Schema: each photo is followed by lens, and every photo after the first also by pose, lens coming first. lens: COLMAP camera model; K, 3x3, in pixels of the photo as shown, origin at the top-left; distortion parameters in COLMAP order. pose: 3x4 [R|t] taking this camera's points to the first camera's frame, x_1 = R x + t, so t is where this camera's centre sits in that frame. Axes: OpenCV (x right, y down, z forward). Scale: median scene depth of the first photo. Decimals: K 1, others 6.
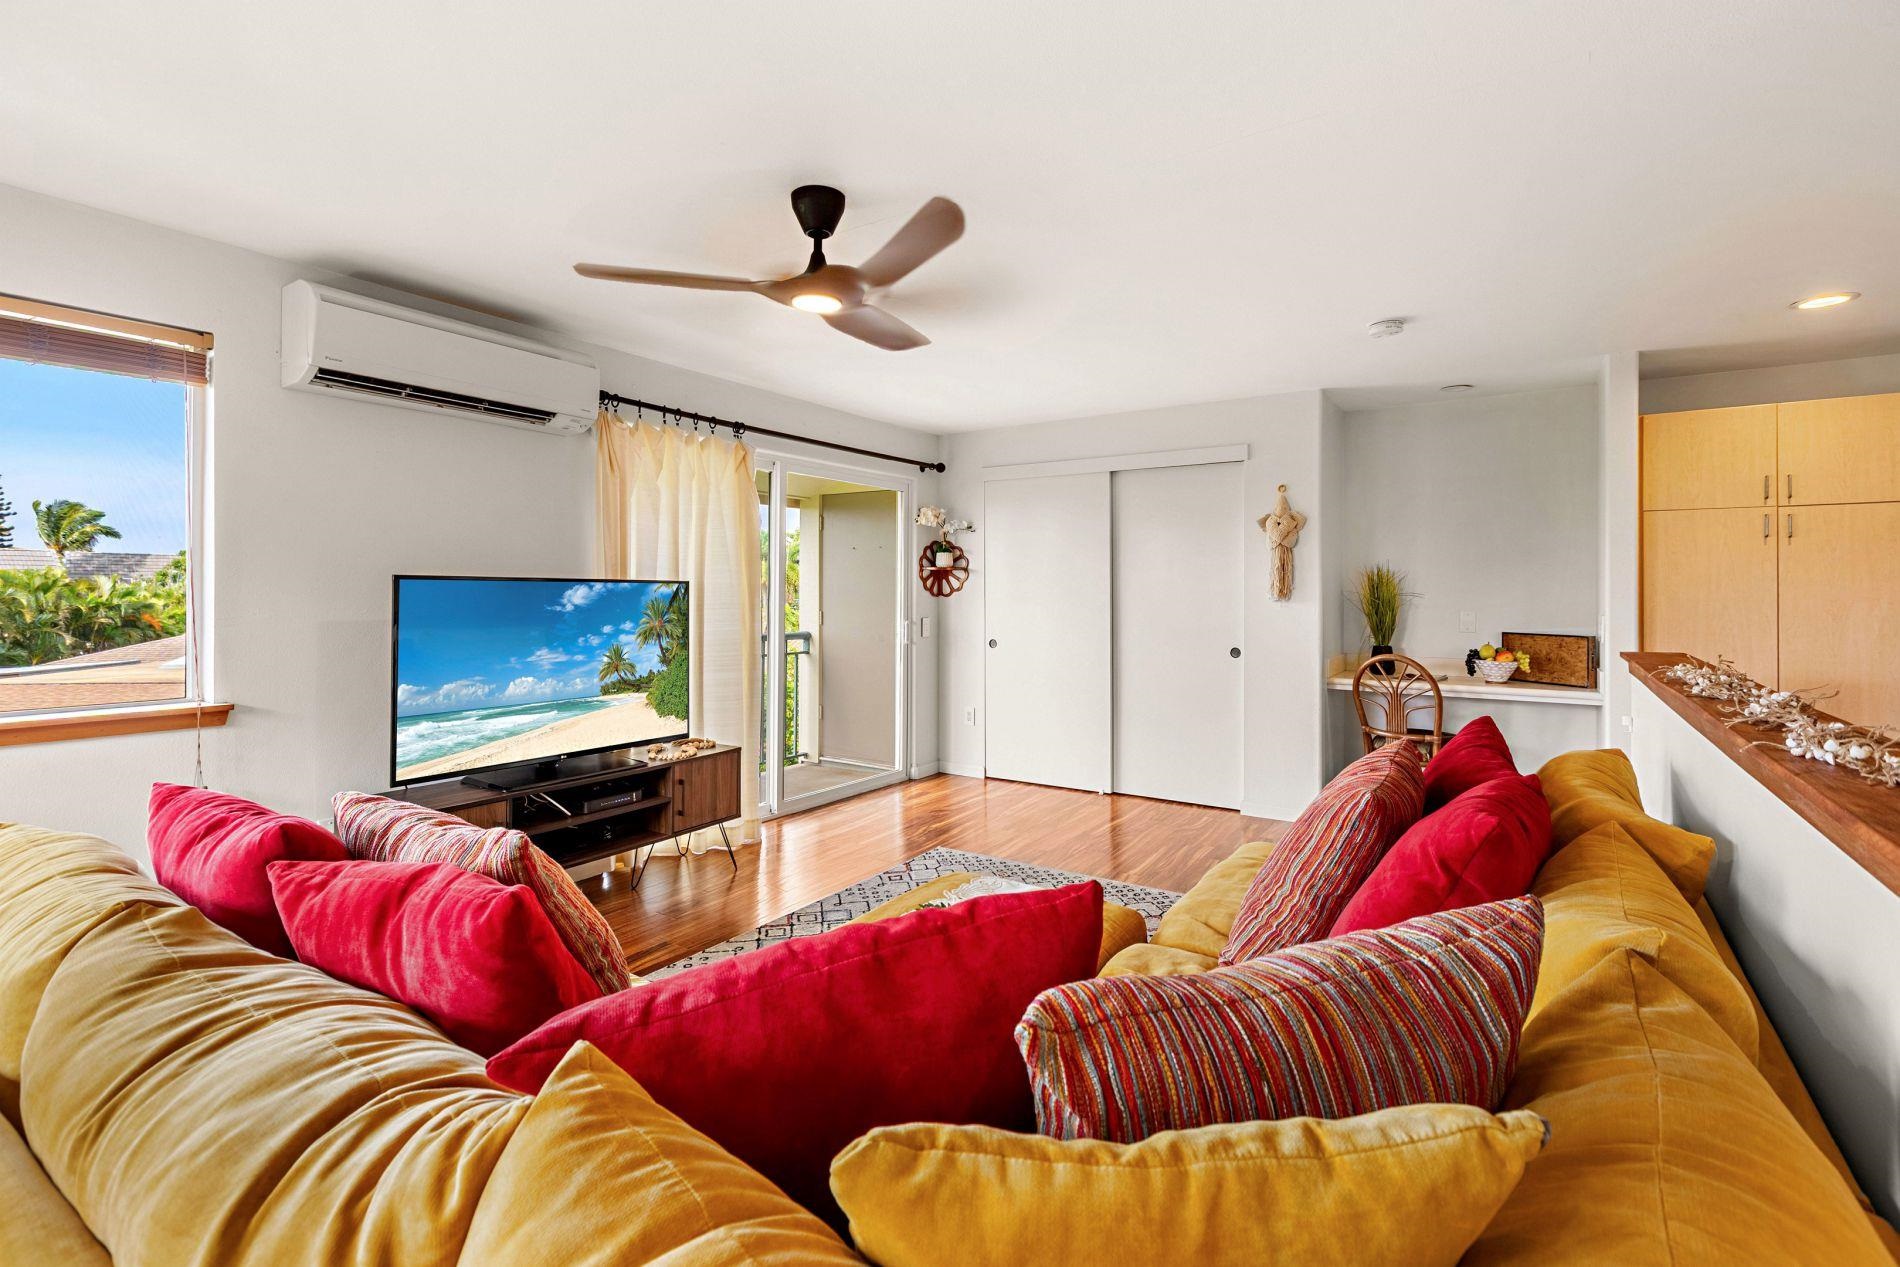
lens RADIAL K [[861.6, 0, 941.9], [0, 861.6, 589.3], [0, 0, 1]] dist [-0.000157, -0.000311]
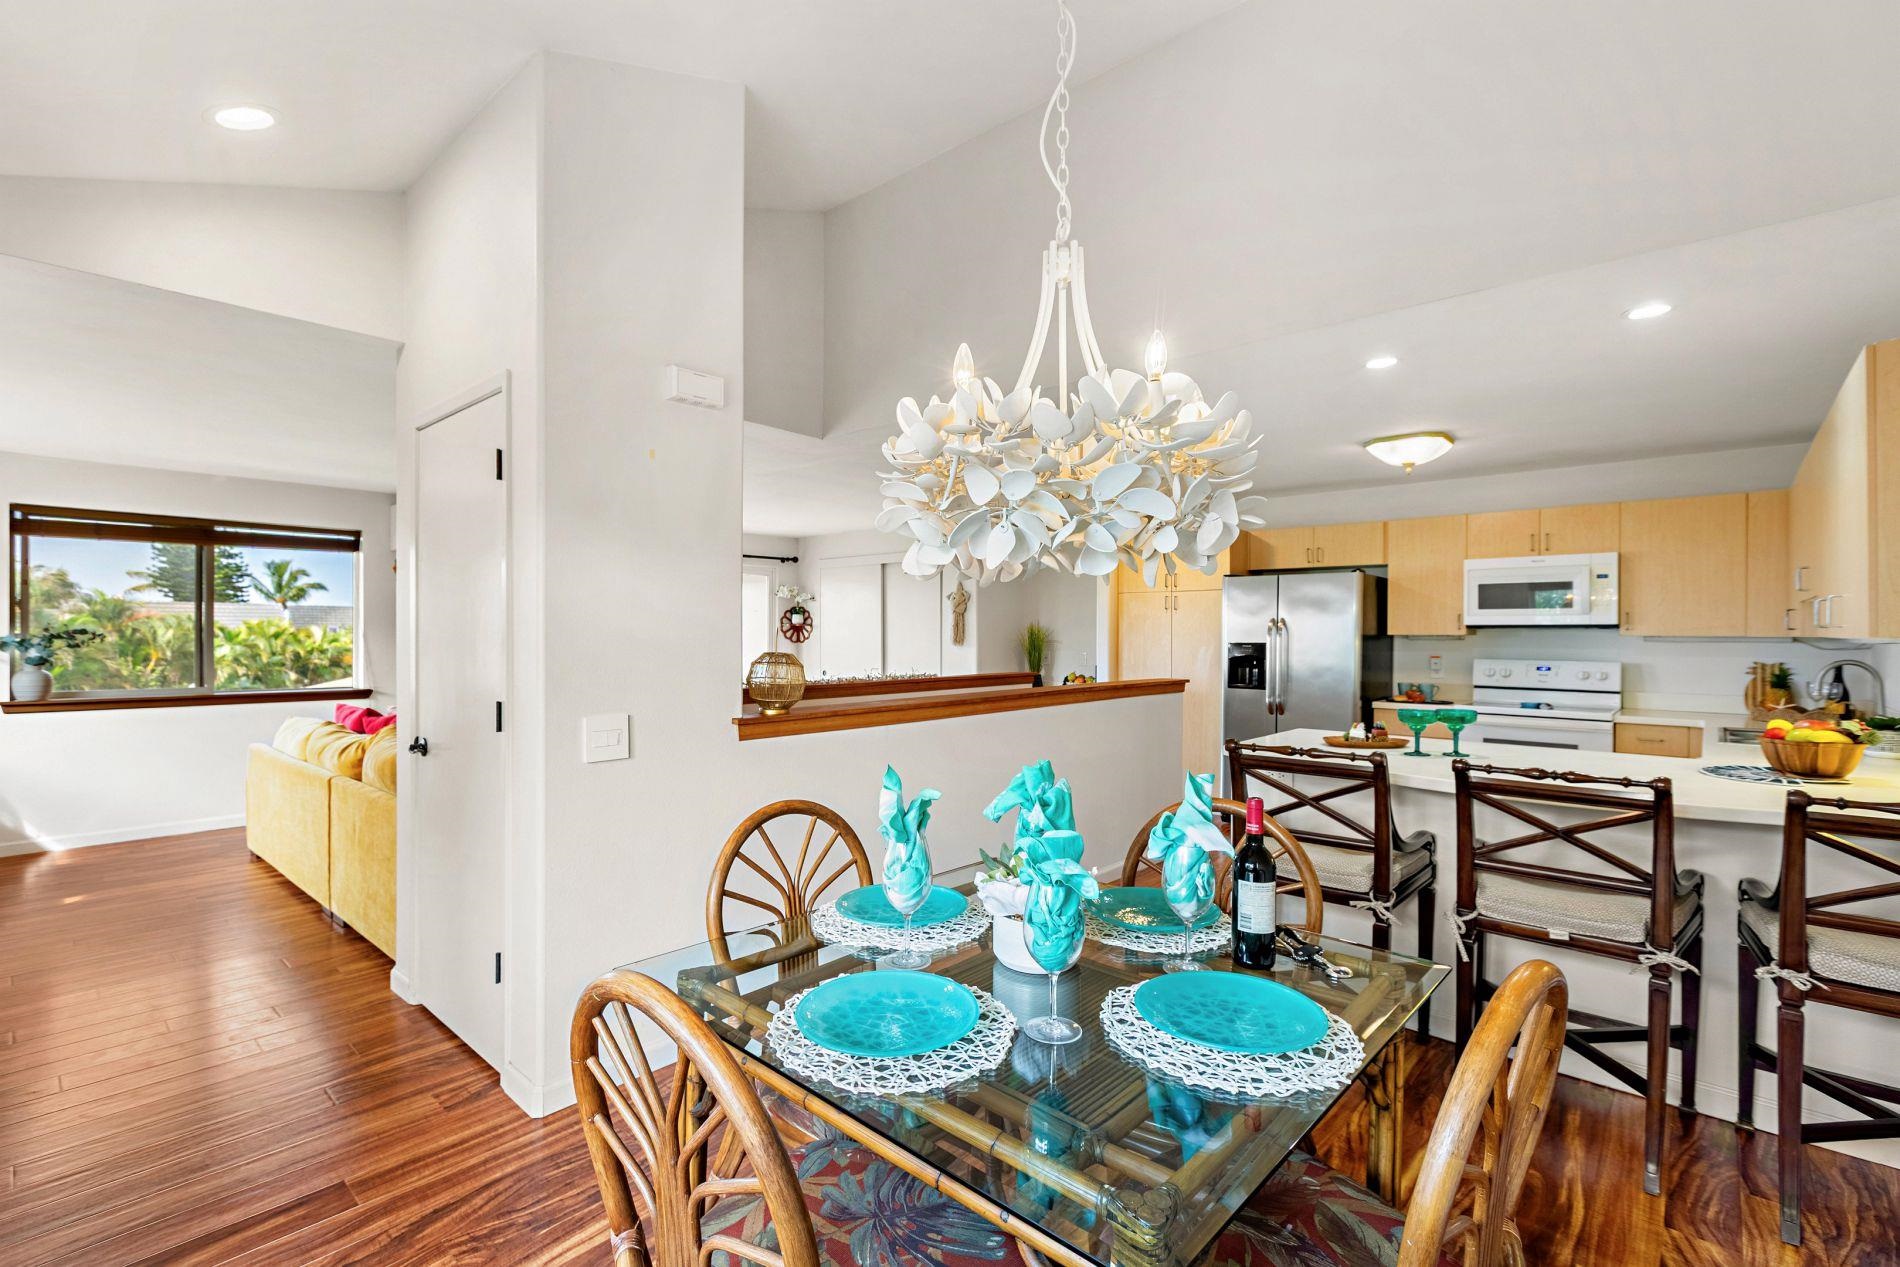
lens RADIAL K [[858.3, 0, 932.2], [0, 858.3, 642.7], [0, 0, 1]] dist [0.001005, 0.000125]
pose [[0.988890, 0.000333, -0.148647, 0.586936], [0.000974, 0.999962, 0.008717, -0.006268], [0.148645, -0.008765, 0.988852, -0.611575]]
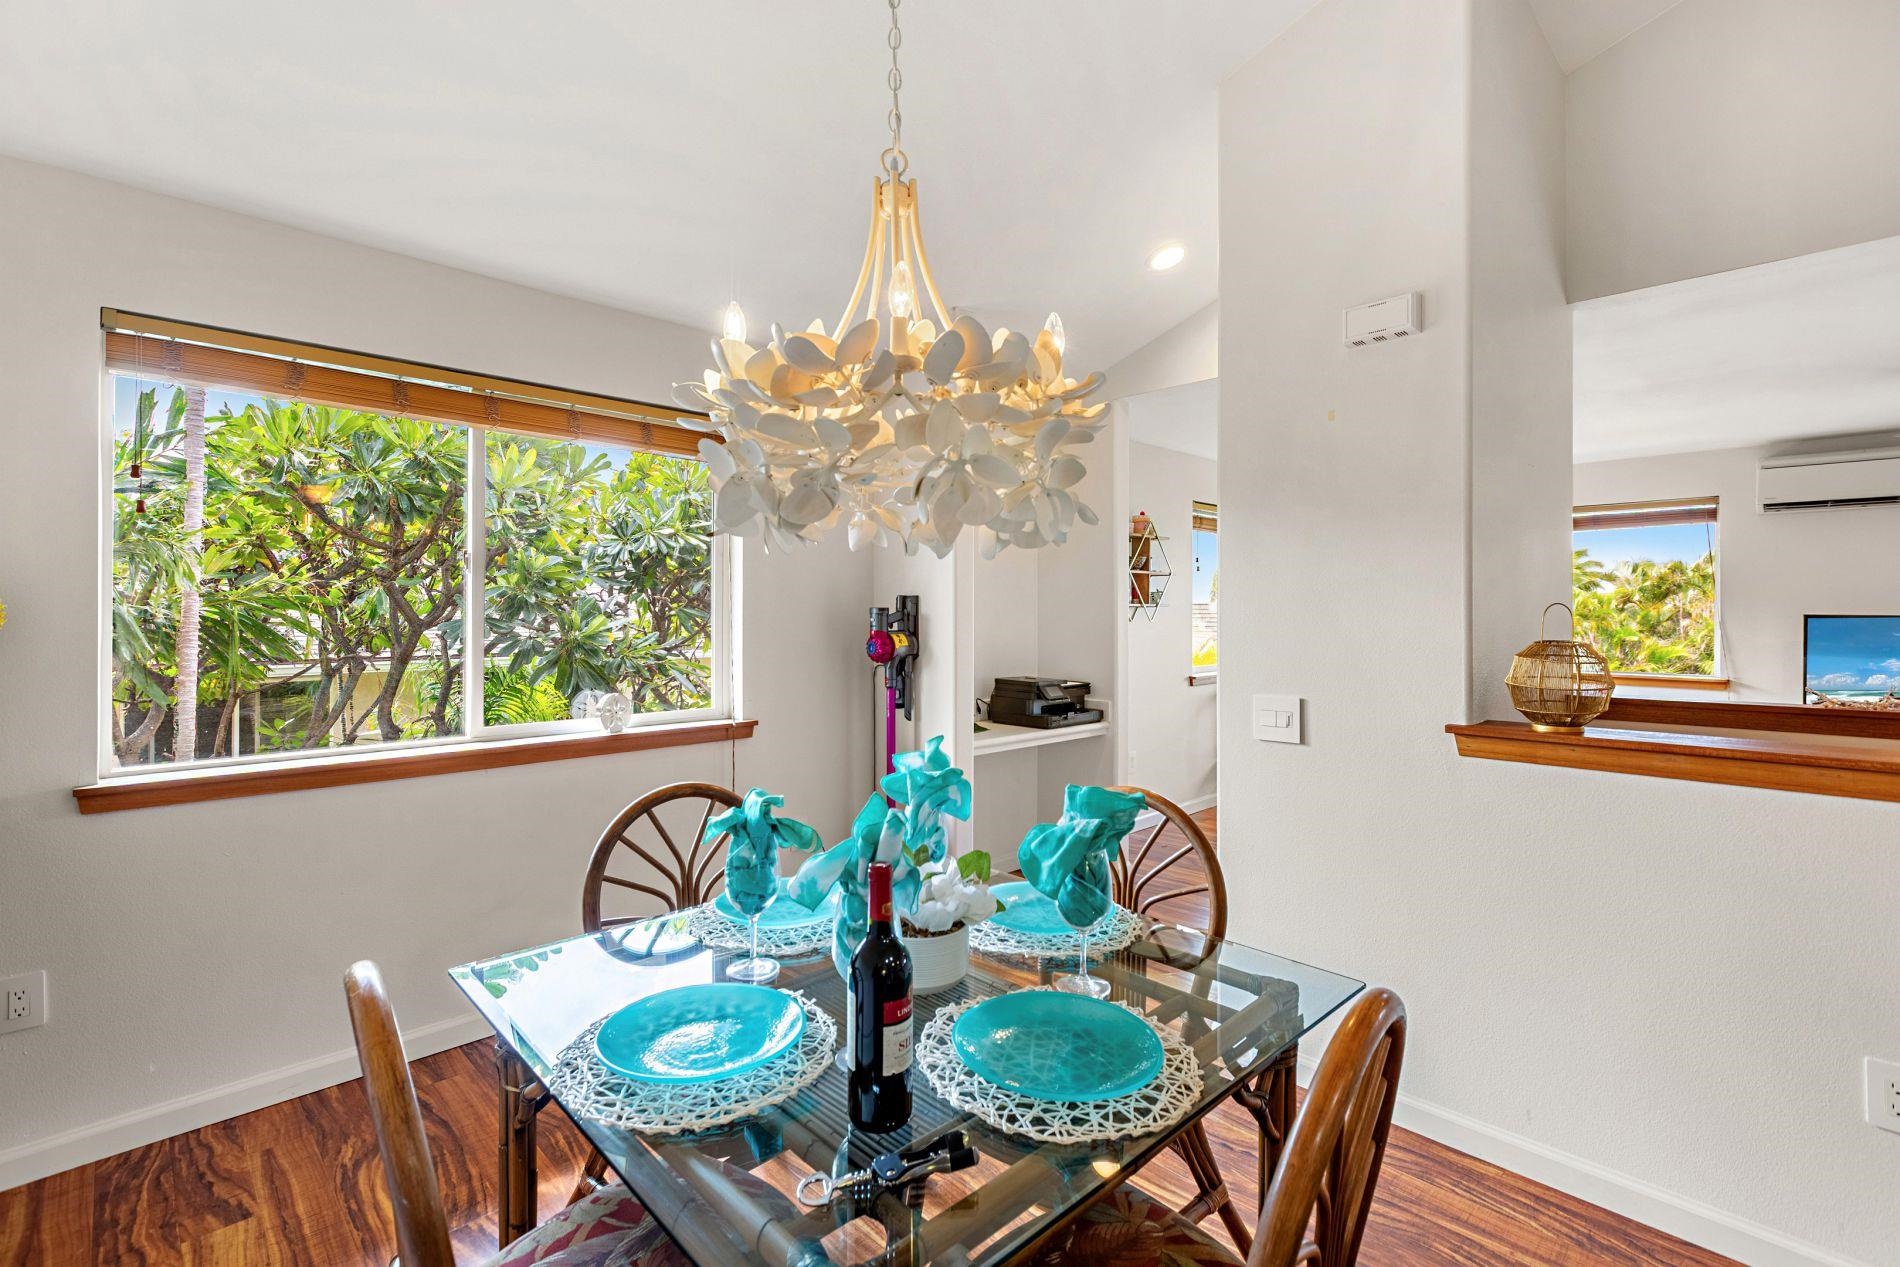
lens RADIAL K [[850.0, 0, 935.9], [0, 850.0, 623.9], [0, 0, 1]] dist [0.001202, 0.000189]
pose [[-0.204090, 0.005909, -0.978934, 0.841456], [-0.002081, 0.999977, 0.006470, -0.003277], [0.978950, 0.003358, -0.204073, -0.225597]]
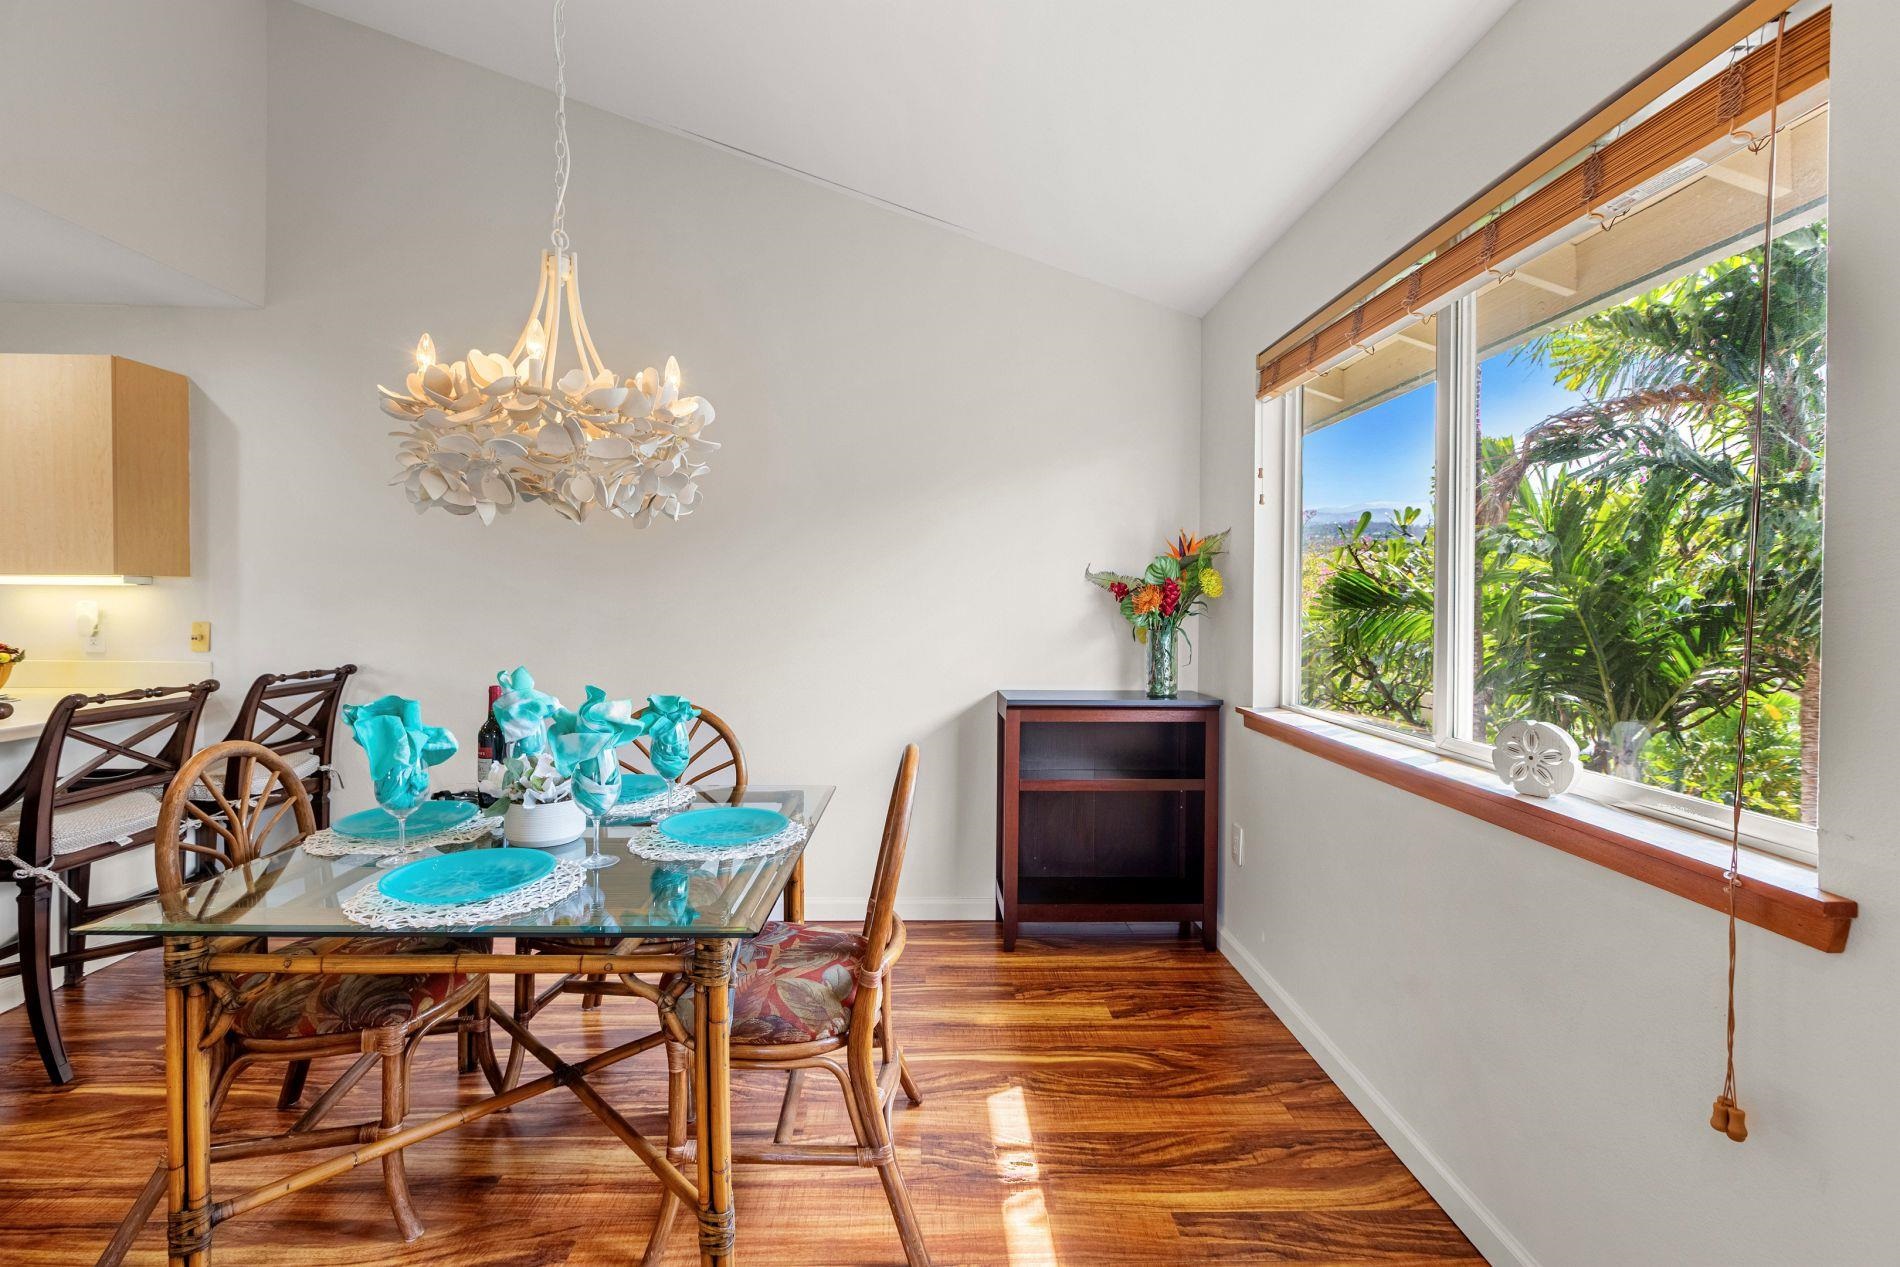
lens RADIAL K [[838.1, 0, 938.4], [0, 838.1, 609.7], [0, 0, 1]] dist [-0.001792, 0.000125]
pose [[-0.584219, -0.016392, 0.811430, 0.173922], [-0.008714, 0.999865, 0.013925, 0.007615], [-0.811549, 0.001064, -0.584283, -0.207474]]
